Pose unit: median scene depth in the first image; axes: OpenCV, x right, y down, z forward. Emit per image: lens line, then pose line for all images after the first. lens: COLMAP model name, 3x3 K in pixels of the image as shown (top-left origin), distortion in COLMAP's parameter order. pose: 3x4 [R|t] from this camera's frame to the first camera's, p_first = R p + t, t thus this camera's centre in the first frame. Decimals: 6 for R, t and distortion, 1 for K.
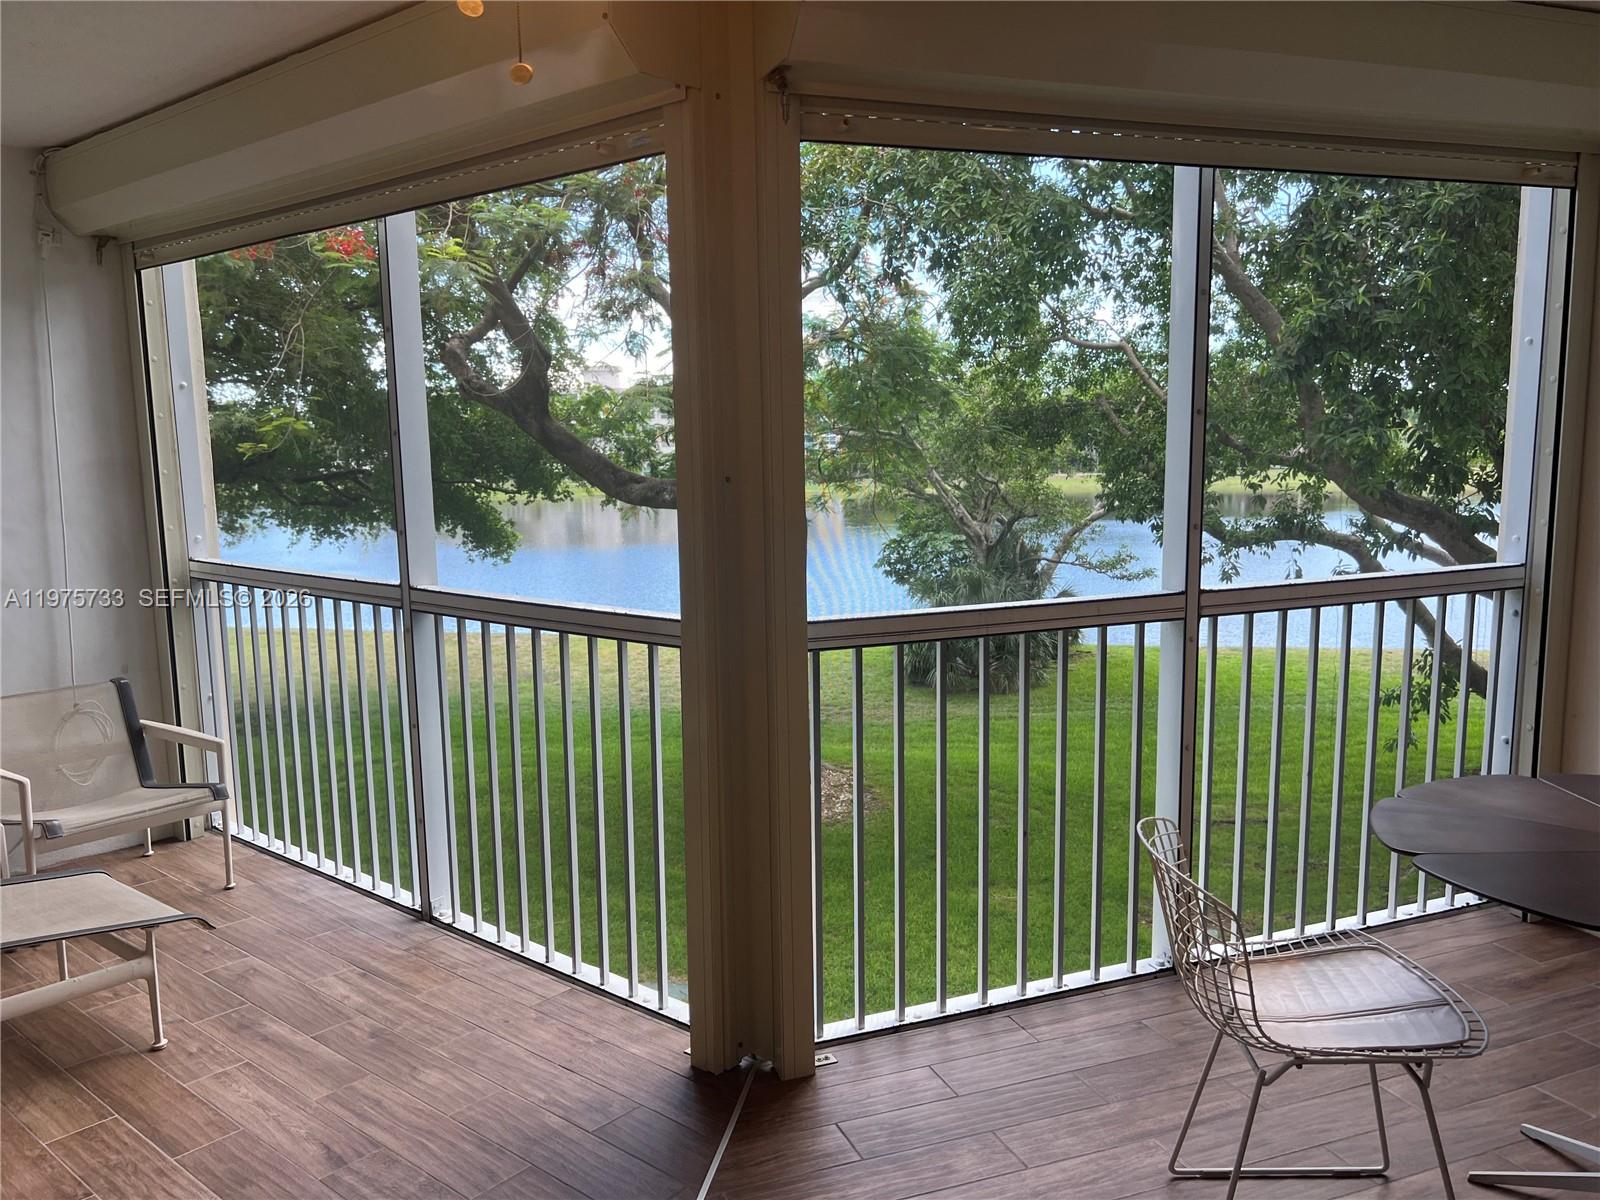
lens RADIAL K [[1203.1, 0, 837.2], [0, 1203.1, 619.5], [0, 0, 1]] dist [0.094431, -0.191663]
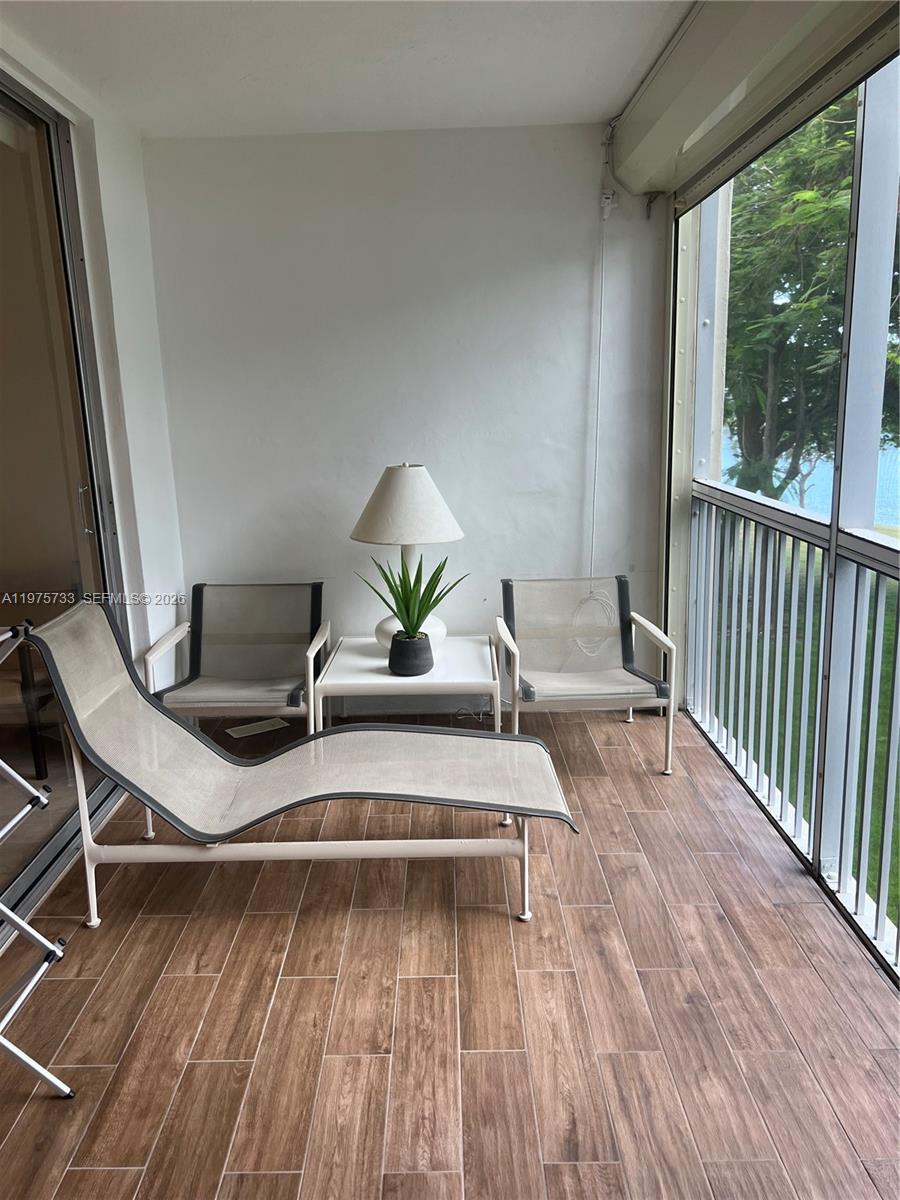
lens RADIAL K [[907.7, 0, 447.4], [0, 907.7, 595.4], [0, 0, 1]] dist [0.072247, -0.076513]
pose [[0.615480, 0.157511, -0.772253, 0.009172], [-0.083390, 0.987341, 0.134920, -0.044697], [0.783728, -0.018643, 0.620824, 0.327781]]
